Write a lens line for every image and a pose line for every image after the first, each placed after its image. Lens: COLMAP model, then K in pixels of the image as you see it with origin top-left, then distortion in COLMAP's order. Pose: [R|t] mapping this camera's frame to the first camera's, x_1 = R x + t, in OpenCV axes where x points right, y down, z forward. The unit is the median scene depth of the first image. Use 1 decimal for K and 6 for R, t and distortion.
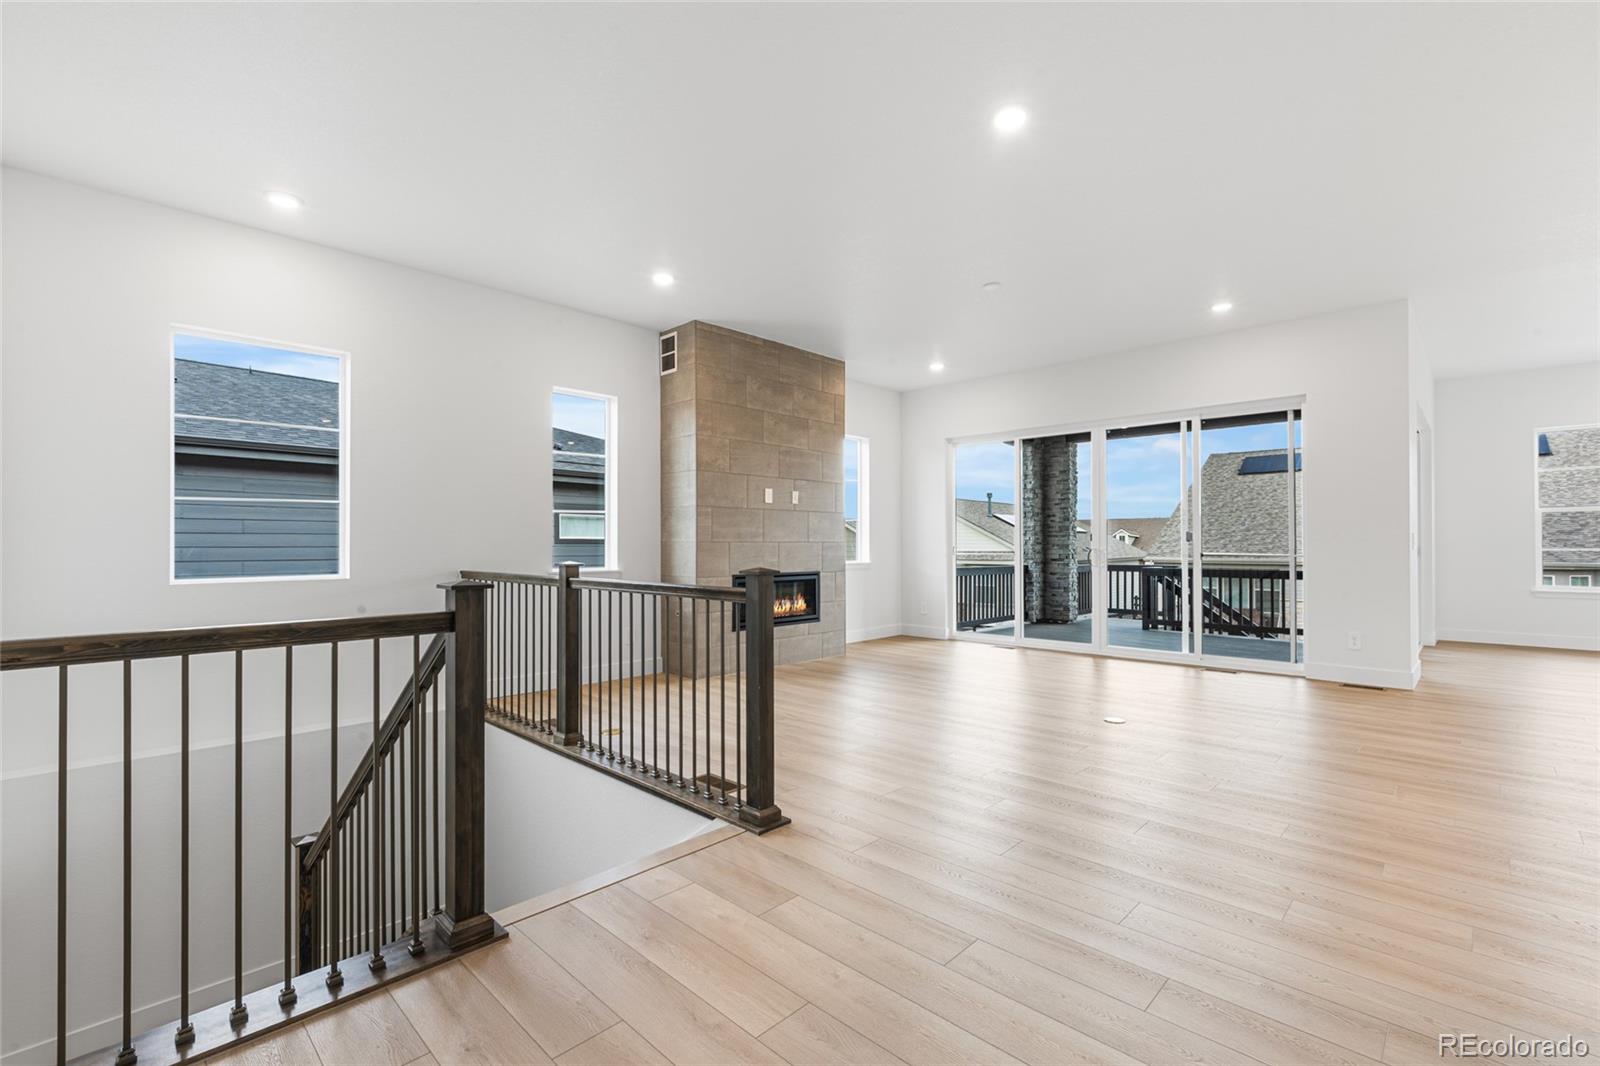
lens RADIAL K [[719.9, 0, 803.1], [0, 719.9, 536.5], [0, 0, 1]] dist [-0.000862, 0.000235]
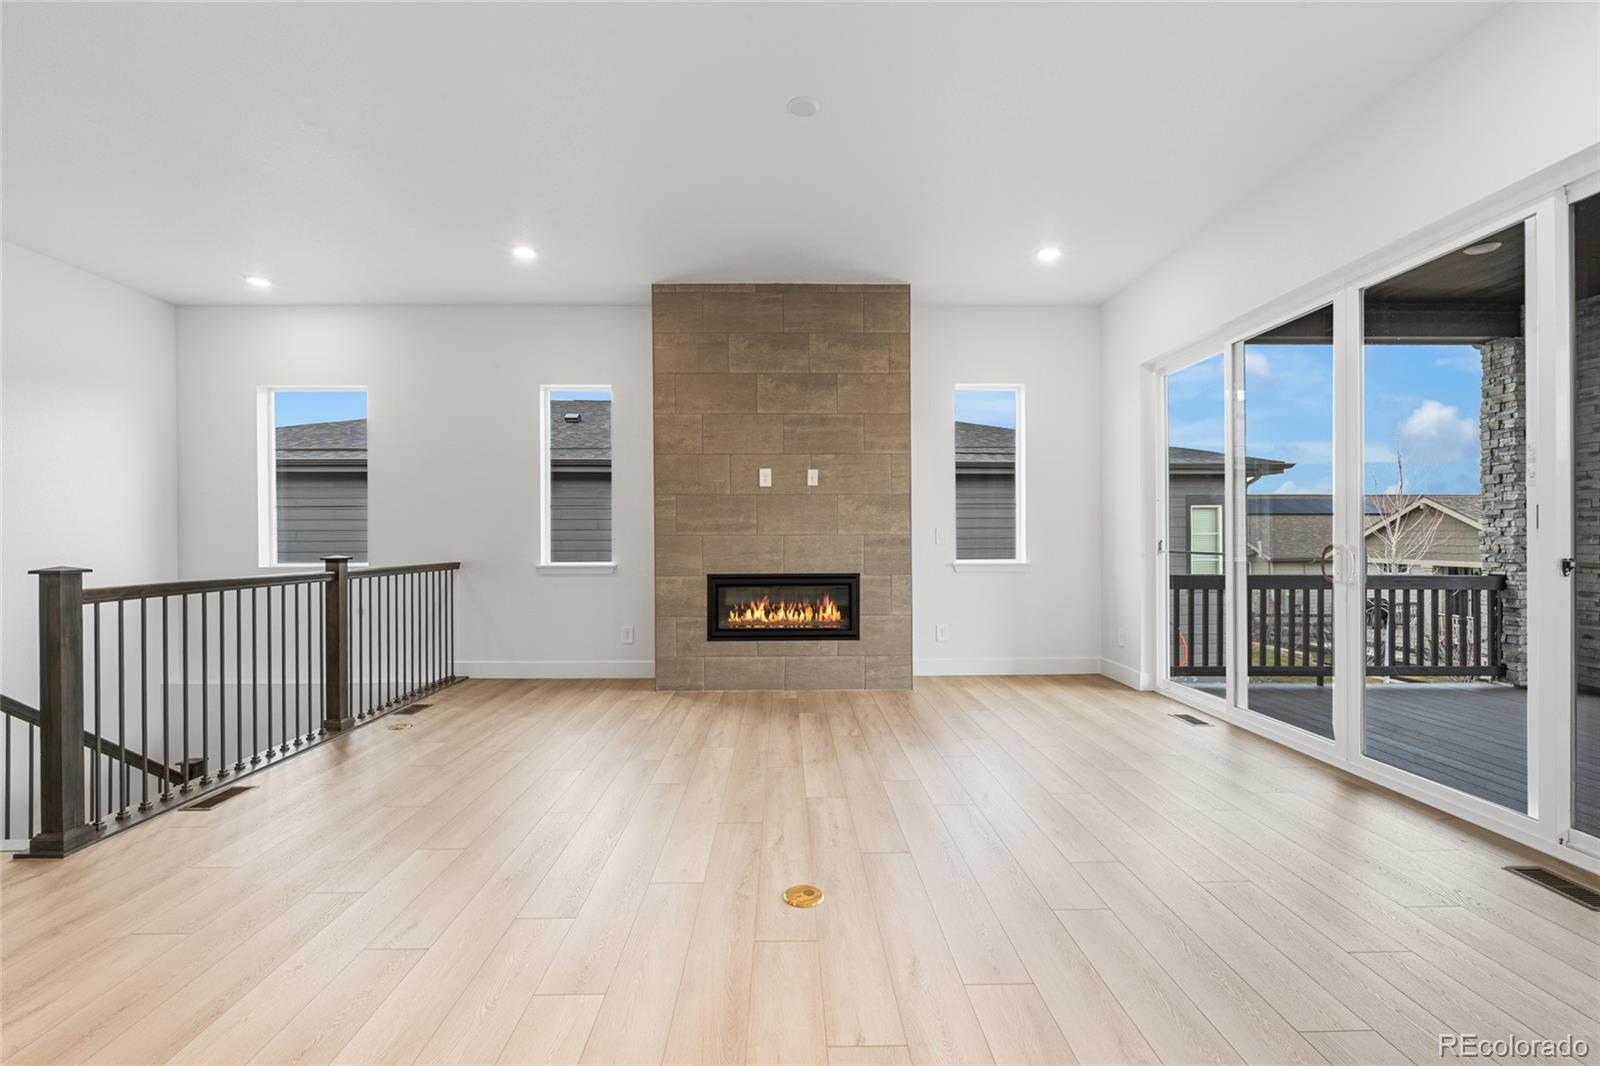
lens RADIAL K [[719.9, 0, 800.0], [0, 719.9, 536.2], [0, 0, 1]] dist [-0.000862, 0.000235]
pose [[0.710998, -0.007665, -0.703153, 0.534429], [0.012860, 0.999915, 0.002103, 0.007740], [0.703077, -0.010537, 0.711036, 0.444266]]
